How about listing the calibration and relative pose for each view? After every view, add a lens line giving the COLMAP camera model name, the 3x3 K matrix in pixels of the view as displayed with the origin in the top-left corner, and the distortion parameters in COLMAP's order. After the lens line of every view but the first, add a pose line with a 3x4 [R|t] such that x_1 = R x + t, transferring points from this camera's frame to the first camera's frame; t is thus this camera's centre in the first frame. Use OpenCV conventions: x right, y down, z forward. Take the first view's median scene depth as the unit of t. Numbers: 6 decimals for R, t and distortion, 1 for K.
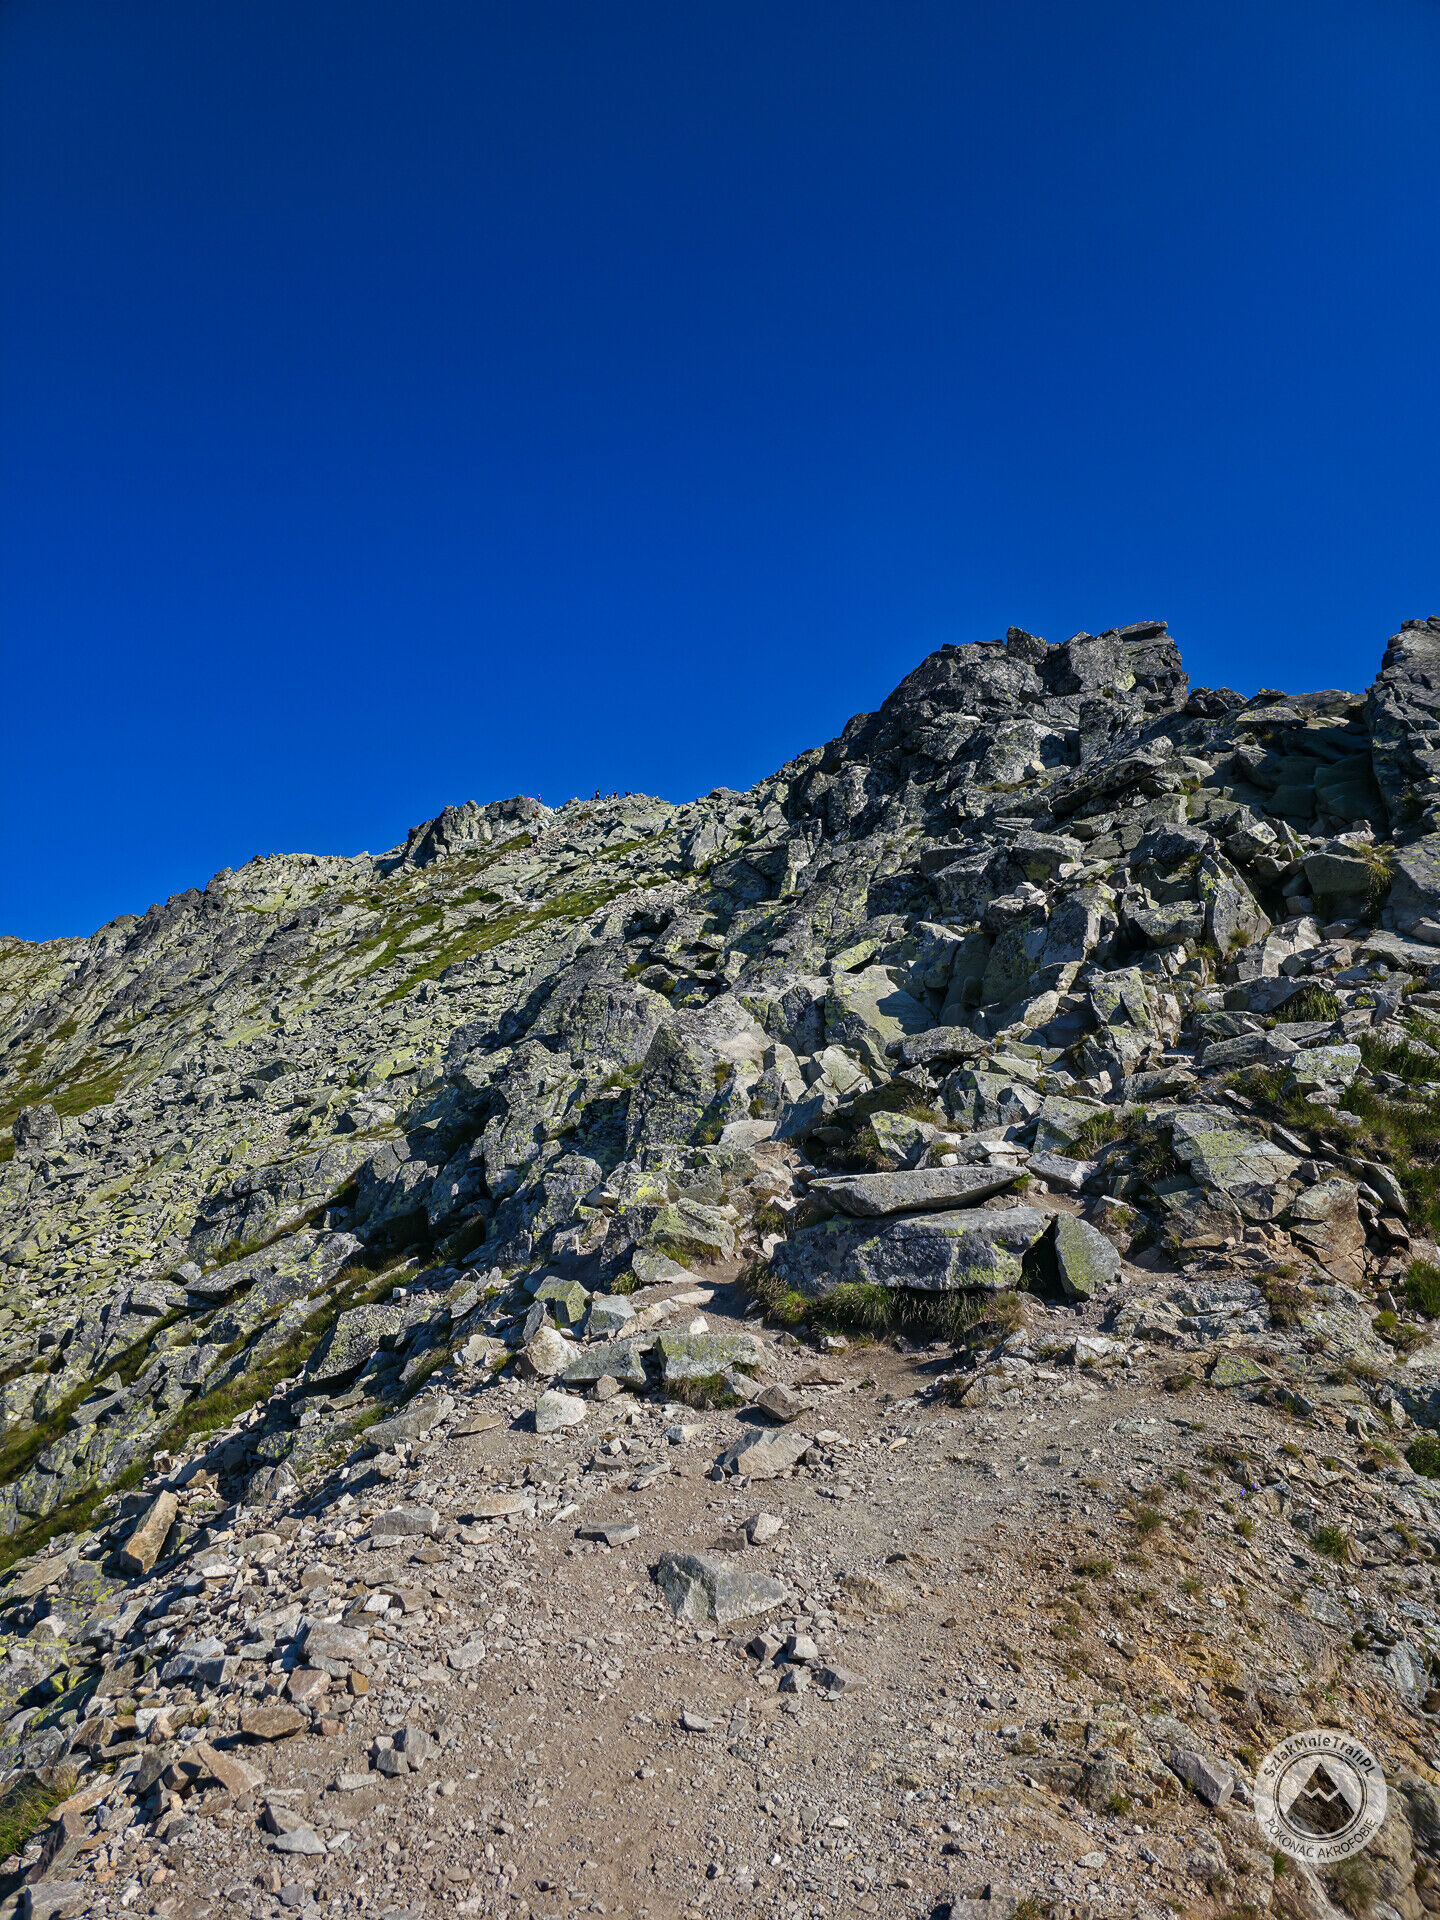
lens RADIAL K [[1261.9, 0, 729.8], [0, 1261.9, 959.0], [0, 0, 1]] dist [0.078843, -0.082510]
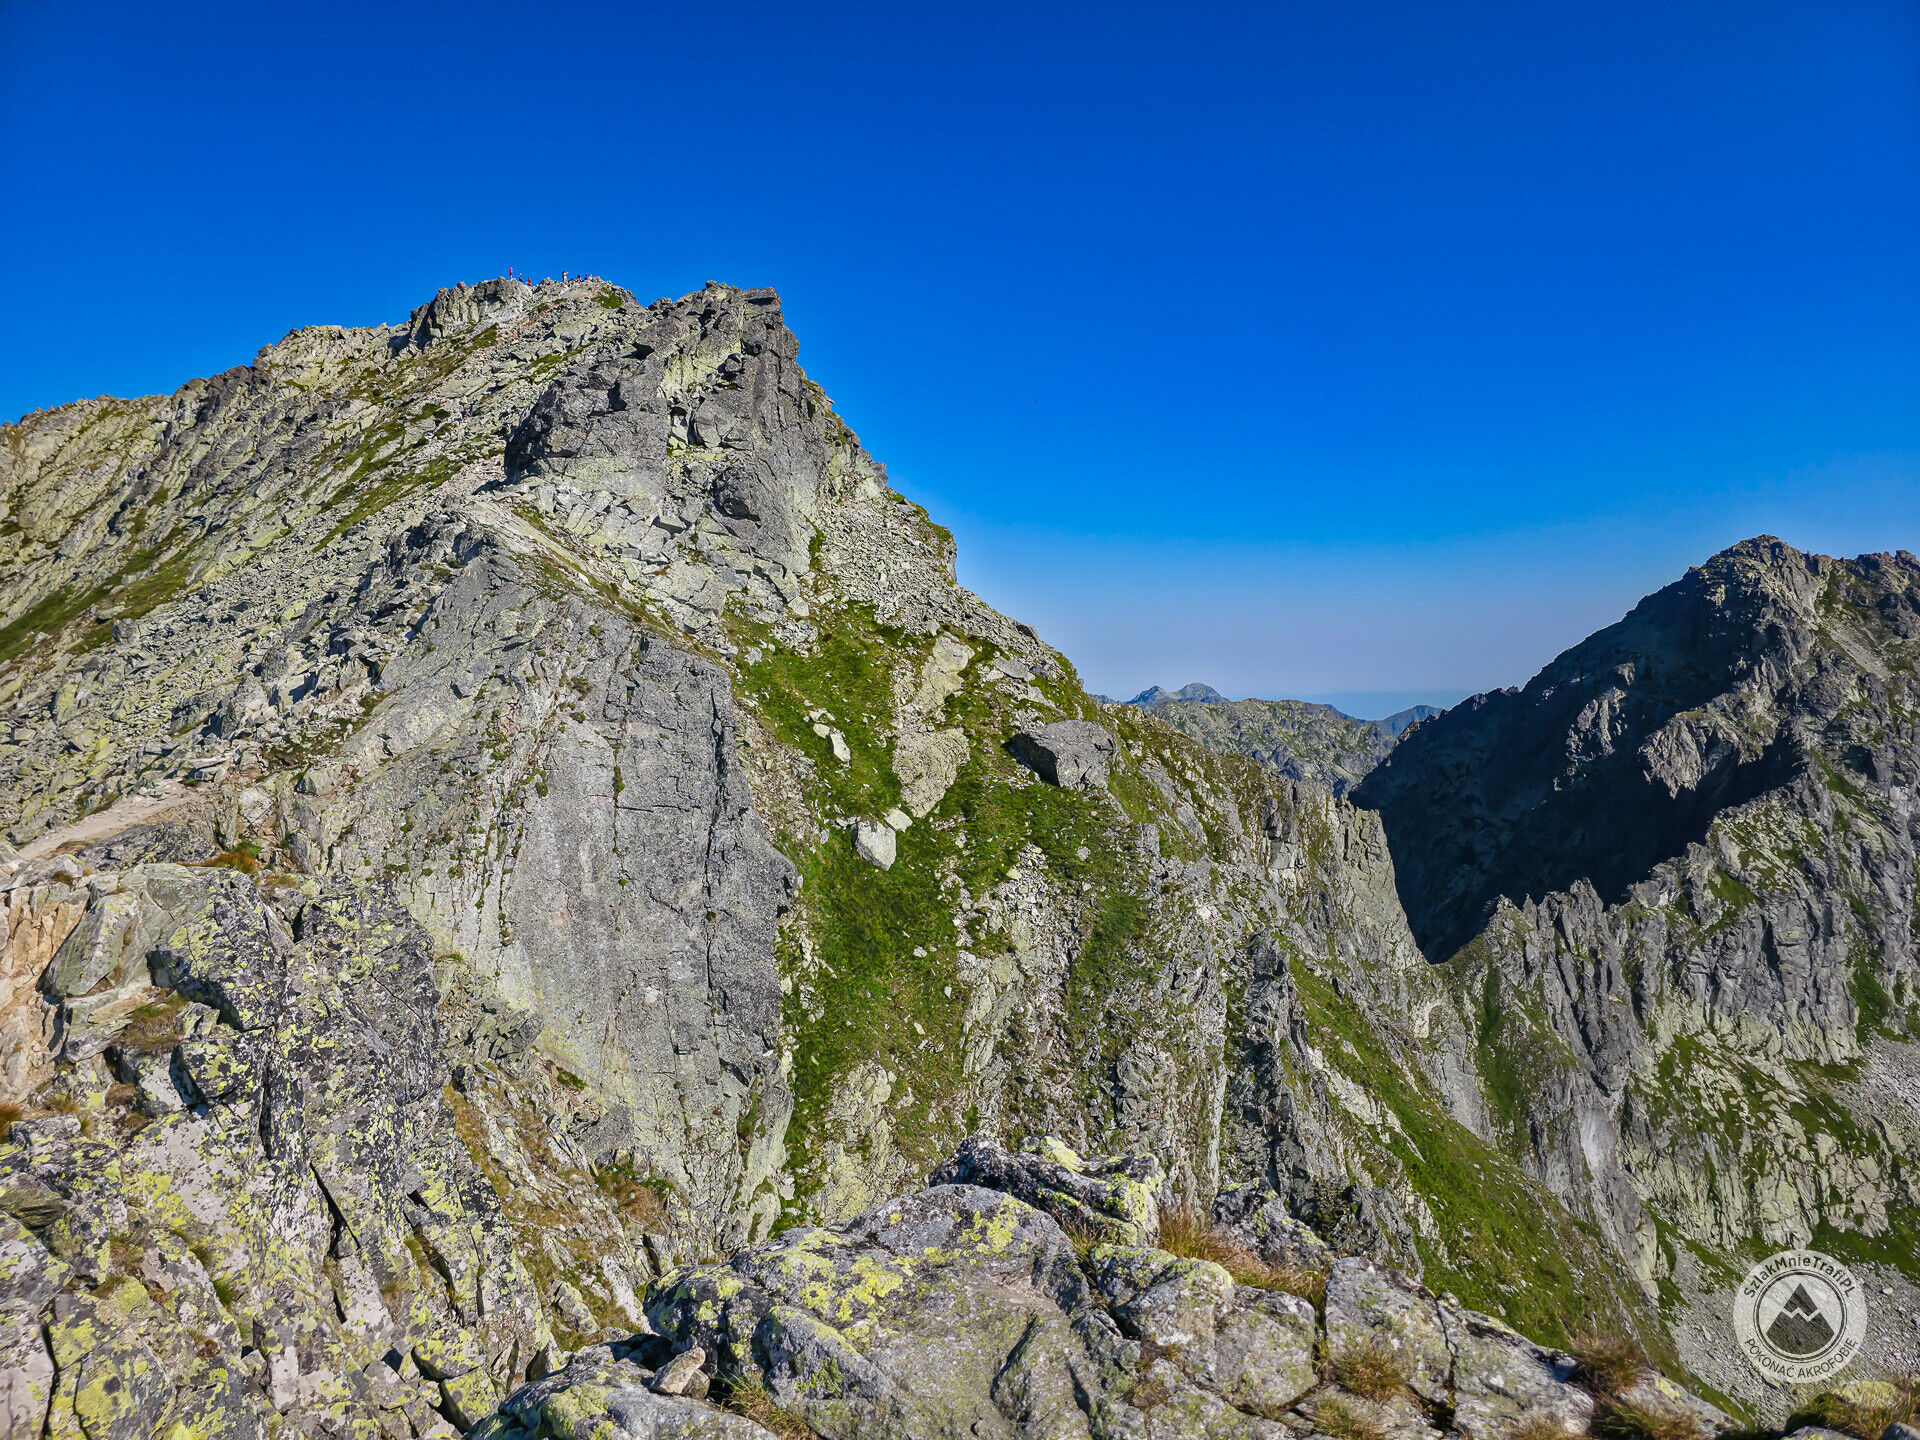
lens RADIAL K [[1261.9, 0, 970.4], [0, 1261.9, 712.5], [0, 0, 1]] dist [0.078843, -0.082510]
pose [[0.998727, -0.037764, 0.033453, 0.294596], [0.024826, 0.945129, 0.325753, -0.161570], [-0.043919, -0.324507, 0.944863, -0.404686]]
